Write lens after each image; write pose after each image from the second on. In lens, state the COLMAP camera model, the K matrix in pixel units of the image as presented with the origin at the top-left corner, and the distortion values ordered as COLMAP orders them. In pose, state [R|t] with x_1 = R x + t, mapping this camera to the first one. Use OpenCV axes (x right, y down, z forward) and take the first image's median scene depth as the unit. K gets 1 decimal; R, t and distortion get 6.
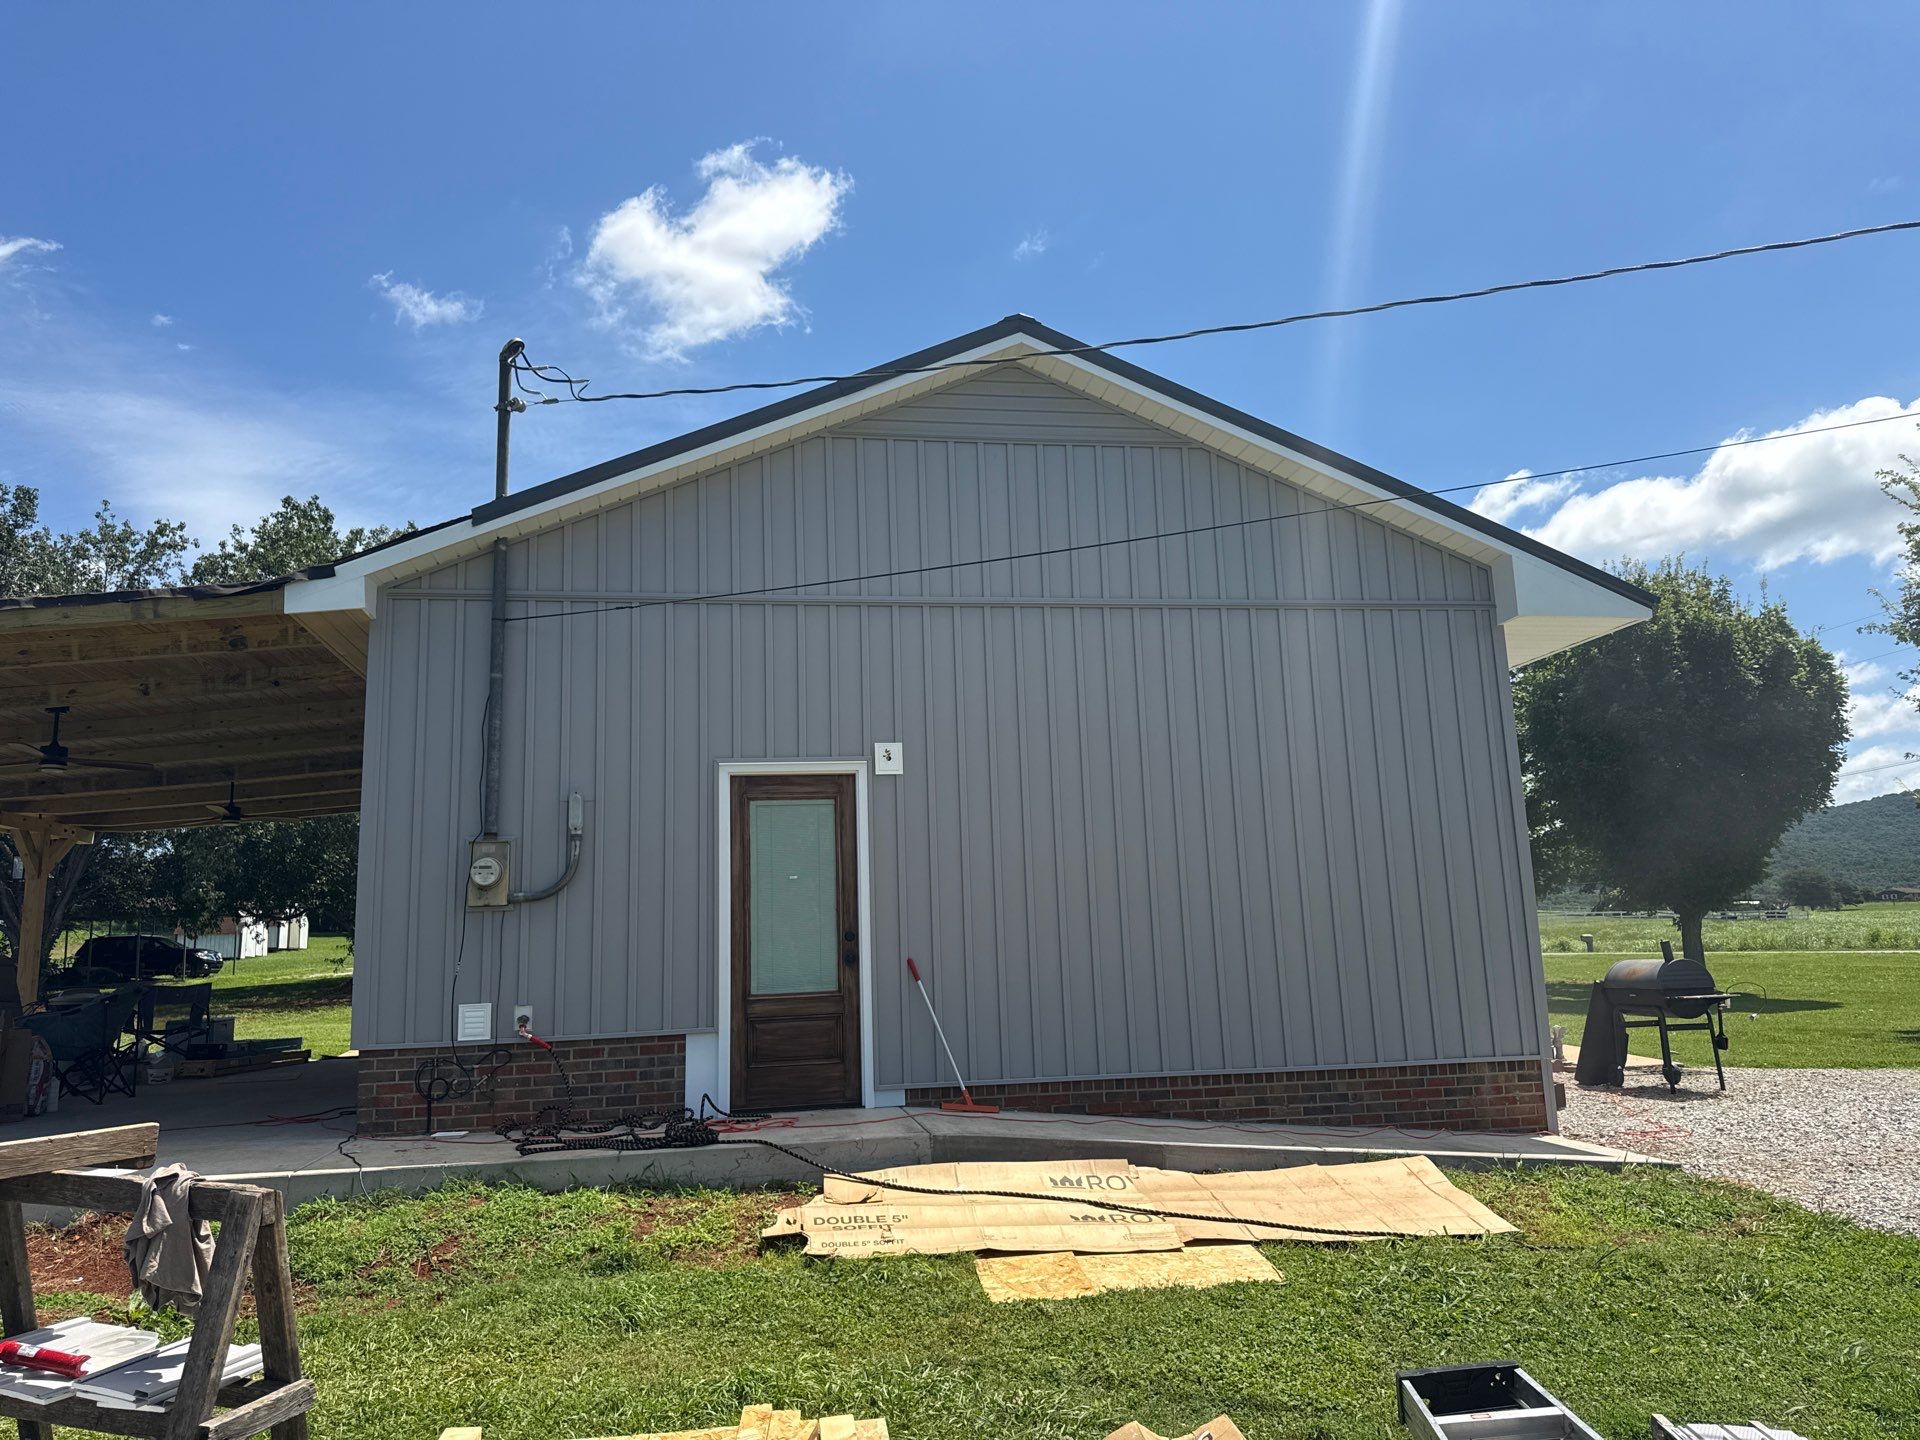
lens RADIAL K [[1364.1, 0, 956.8], [0, 1364.1, 710.1], [0, 0, 1]] dist [0.130892, -0.242754]
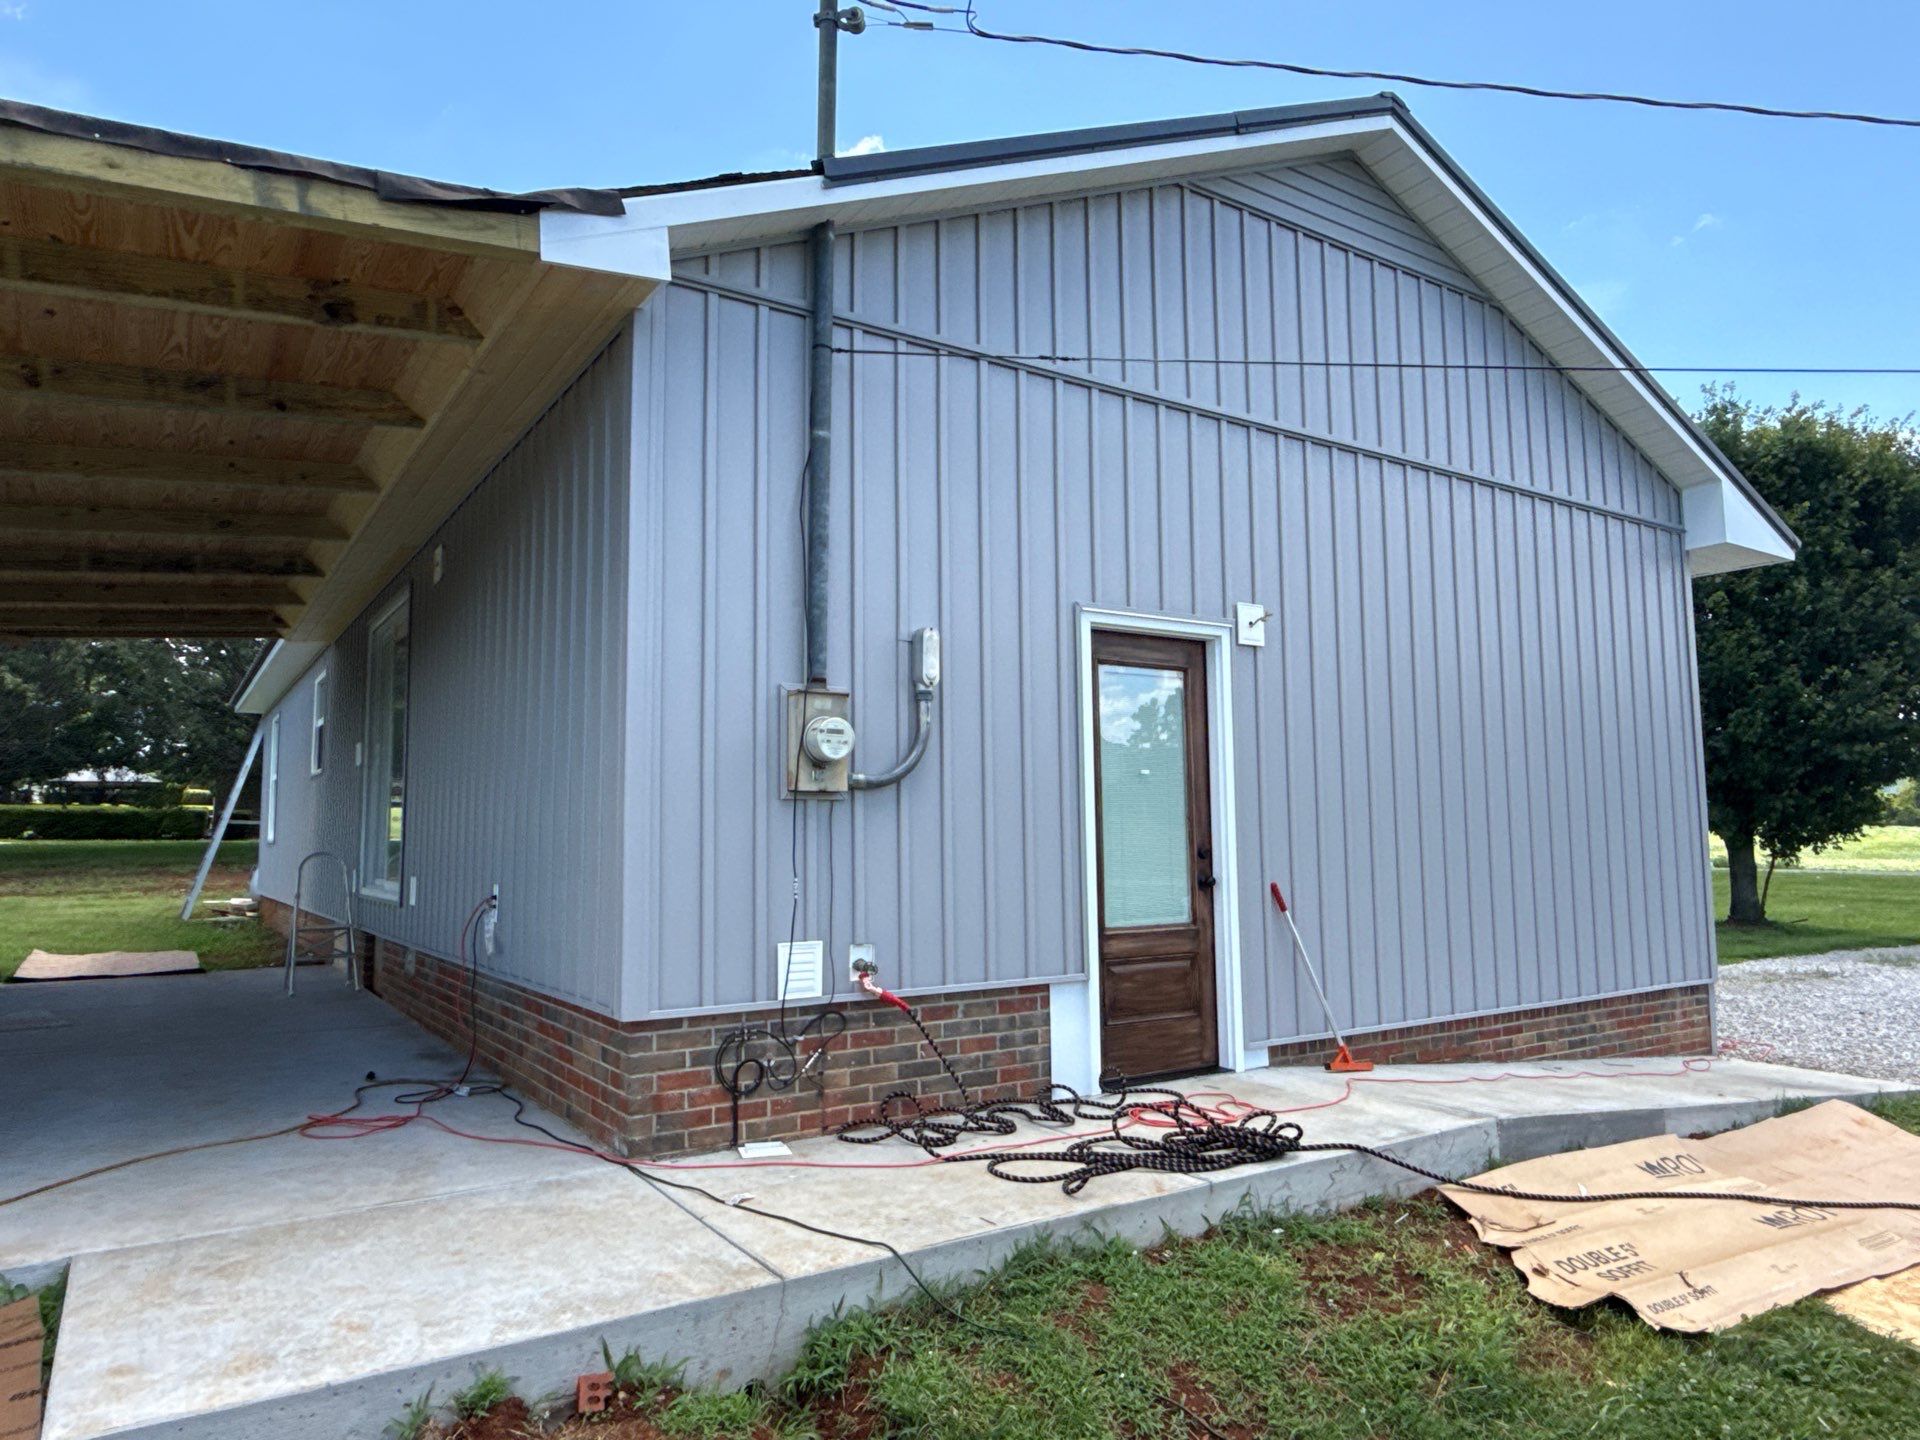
lens RADIAL K [[1242.8, 0, 960.2], [0, 1242.8, 720.3], [0, 0, 1]] dist [0.003917, 0.002939]
pose [[0.915257, 0.064148, 0.397730, -0.495648], [-0.093103, 0.994197, 0.053899, 0.069353], [-0.391964, -0.086361, 0.915918, 0.436323]]
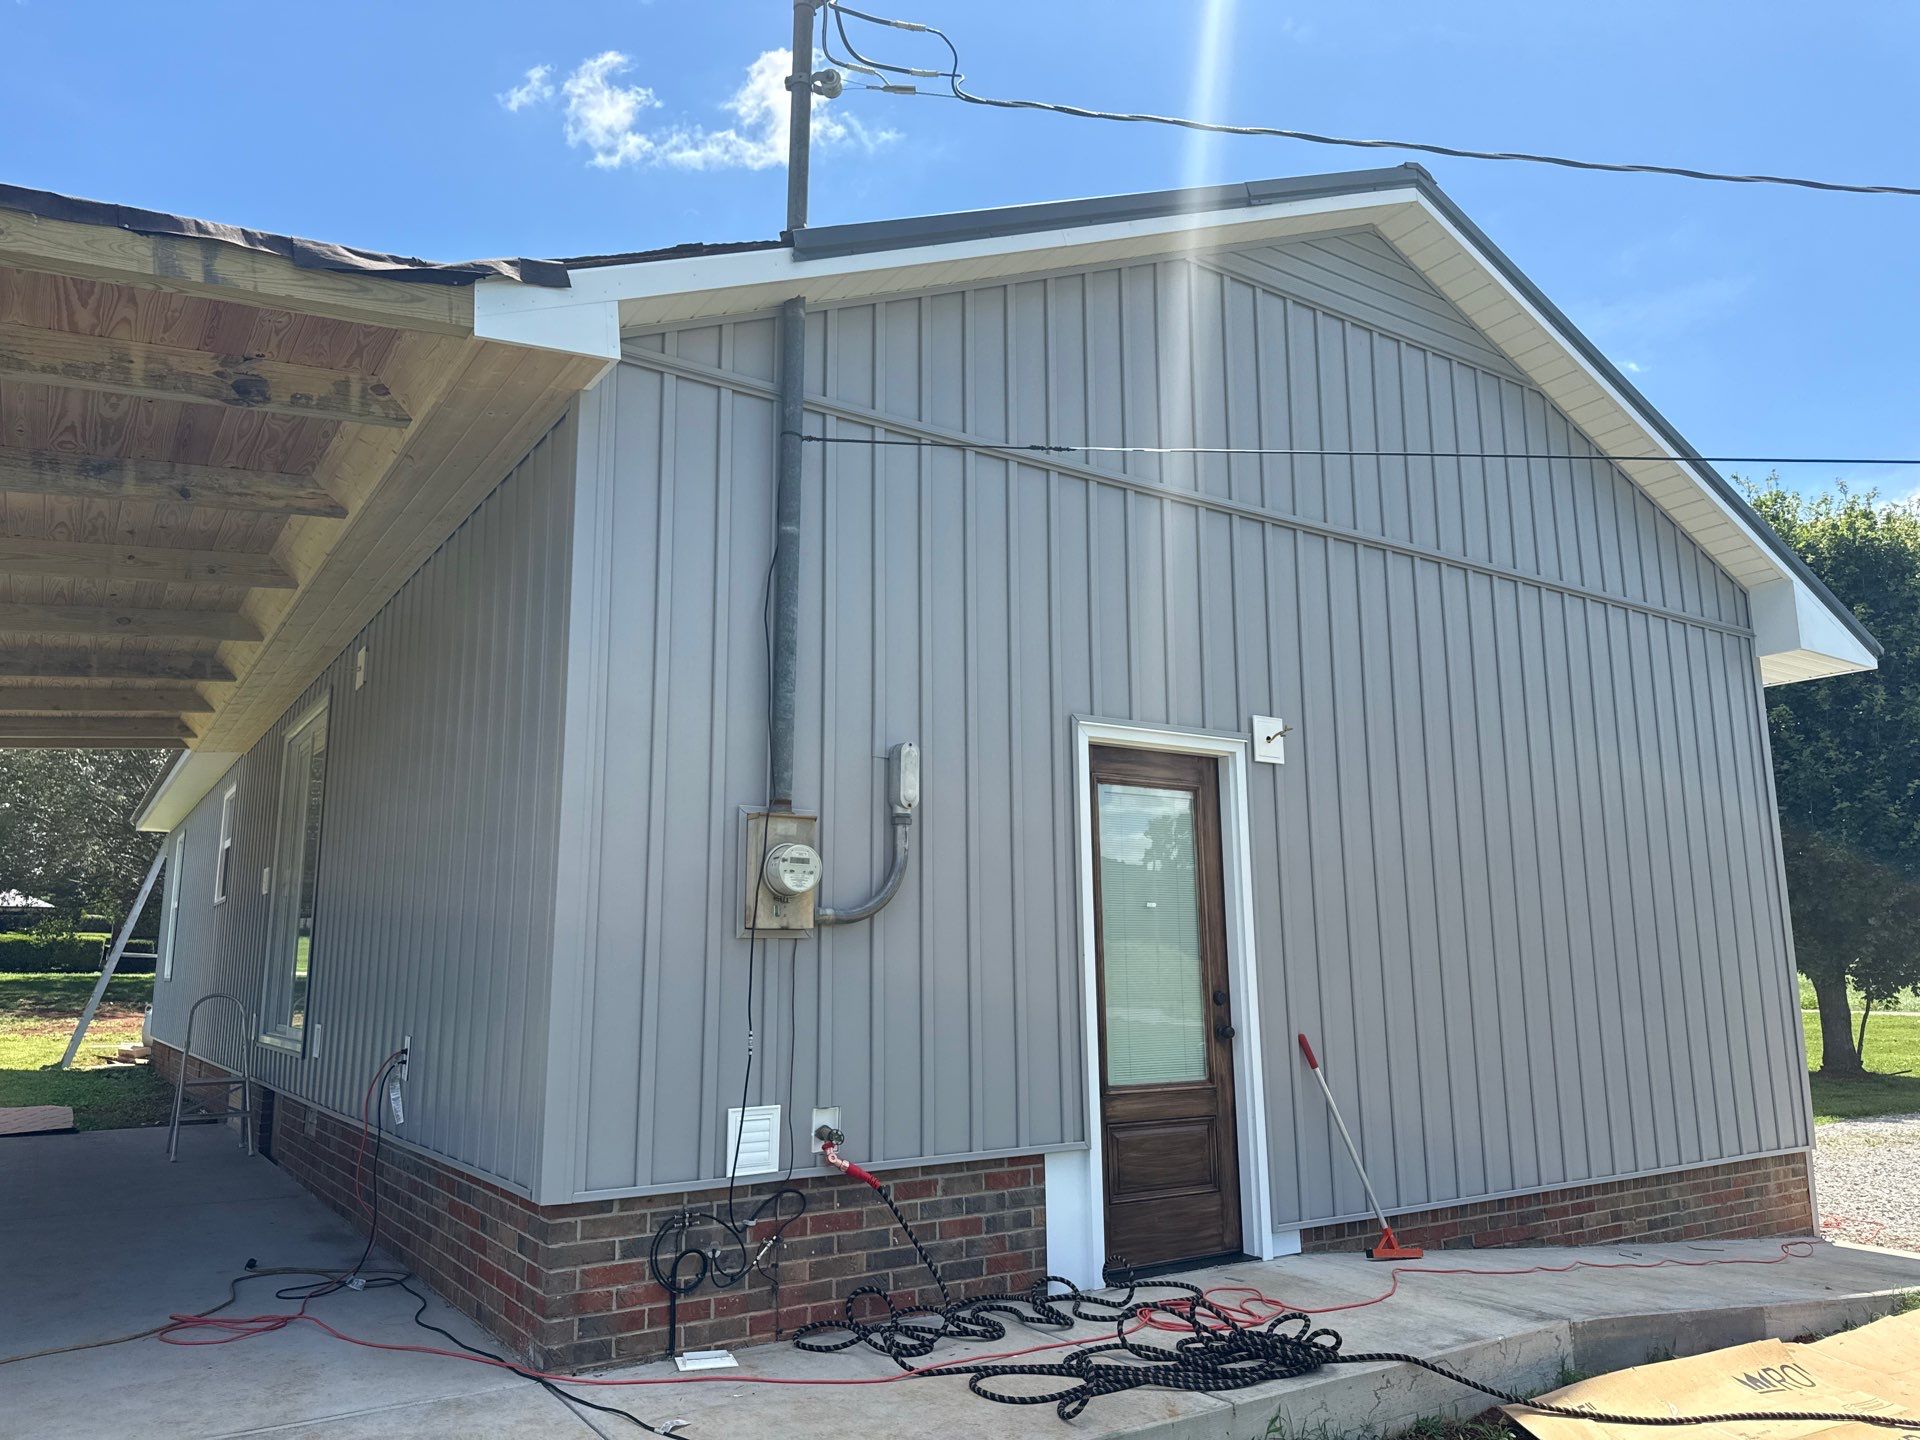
lens RADIAL K [[1366.6, 0, 964.2], [0, 1366.6, 720.0], [0, 0, 1]] dist [0.062279, -0.069096]
pose [[0.912201, 0.100603, 0.397200, -0.485454], [-0.095882, 0.994885, -0.031785, 0.064980], [-0.398366, -0.009090, 0.917181, 0.447172]]
